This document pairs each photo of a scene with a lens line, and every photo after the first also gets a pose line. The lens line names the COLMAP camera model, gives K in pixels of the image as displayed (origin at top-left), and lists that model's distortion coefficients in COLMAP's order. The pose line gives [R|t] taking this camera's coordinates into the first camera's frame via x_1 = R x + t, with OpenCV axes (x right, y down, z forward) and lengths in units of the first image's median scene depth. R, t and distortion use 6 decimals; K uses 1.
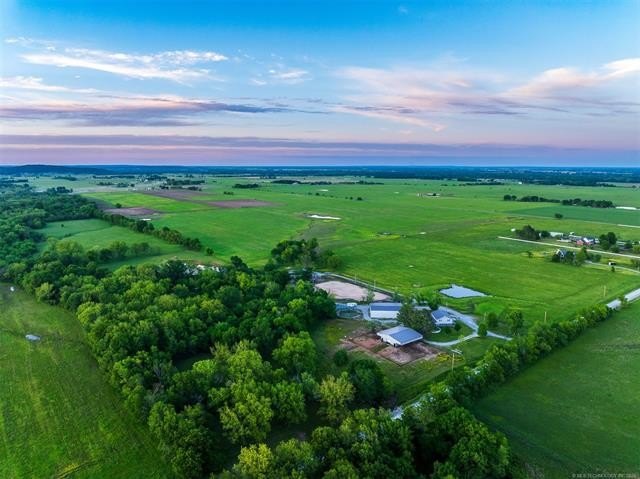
lens RADIAL K [[488.5, 0, 320.0], [0, 488.5, 239.5], [0, 0, 1]] dist [-0.071072, 0.039361]
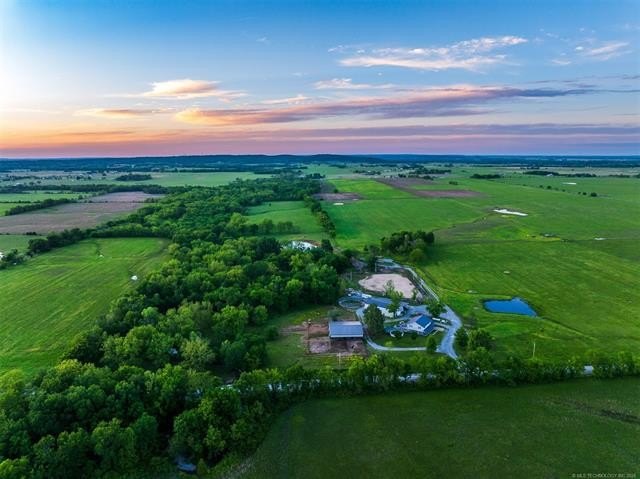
lens RADIAL K [[488.5, 0, 320.0], [0, 488.5, 239.5], [0, 0, 1]] dist [-0.071072, 0.039361]
pose [[0.791502, 0.096265, -0.603538, 0.098227], [-0.082645, 0.995305, 0.050369, -0.004069], [0.605553, 0.010012, 0.795742, 0.025289]]
